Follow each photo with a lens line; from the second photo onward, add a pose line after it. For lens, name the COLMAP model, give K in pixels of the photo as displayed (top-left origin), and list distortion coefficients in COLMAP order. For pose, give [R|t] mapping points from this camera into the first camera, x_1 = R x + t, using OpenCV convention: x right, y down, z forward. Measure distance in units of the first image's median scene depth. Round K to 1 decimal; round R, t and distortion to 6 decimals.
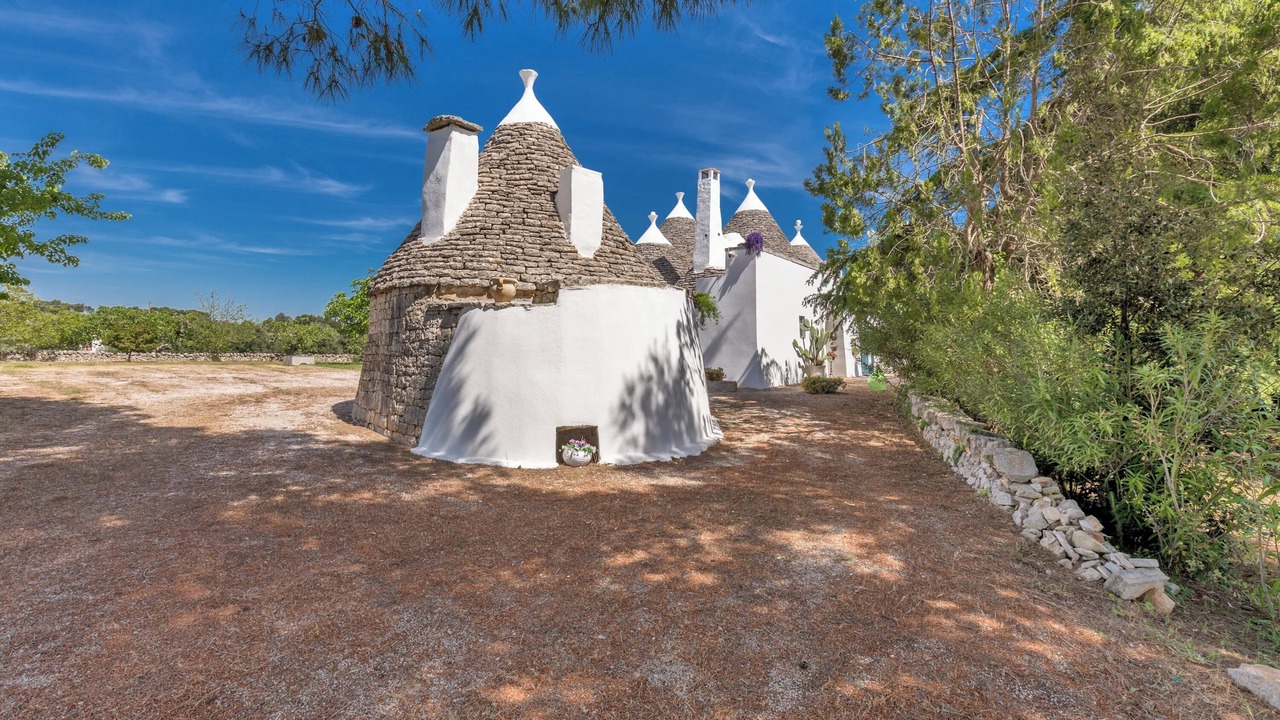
lens RADIAL K [[586.8, 0, 637.9], [0, 586.8, 354.7], [0, 0, 1]] dist [0.001819, 0.000606]
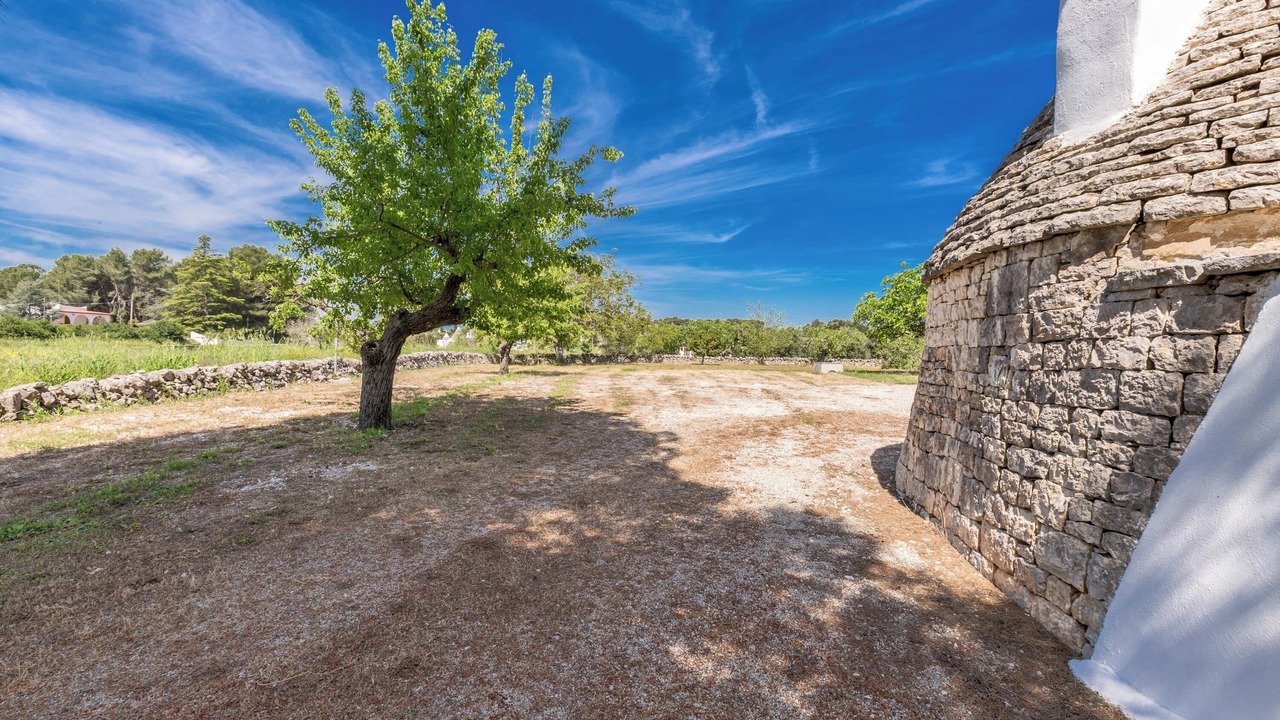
lens RADIAL K [[586.8, 0, 640.9], [0, 586.8, 356.1], [0, 0, 1]] dist [0.001819, 0.000606]
pose [[0.669882, 0.003632, -0.742459, -0.248966], [-0.004522, 0.999989, 0.000811, -0.028447], [0.742454, 0.002814, 0.669891, 0.462484]]
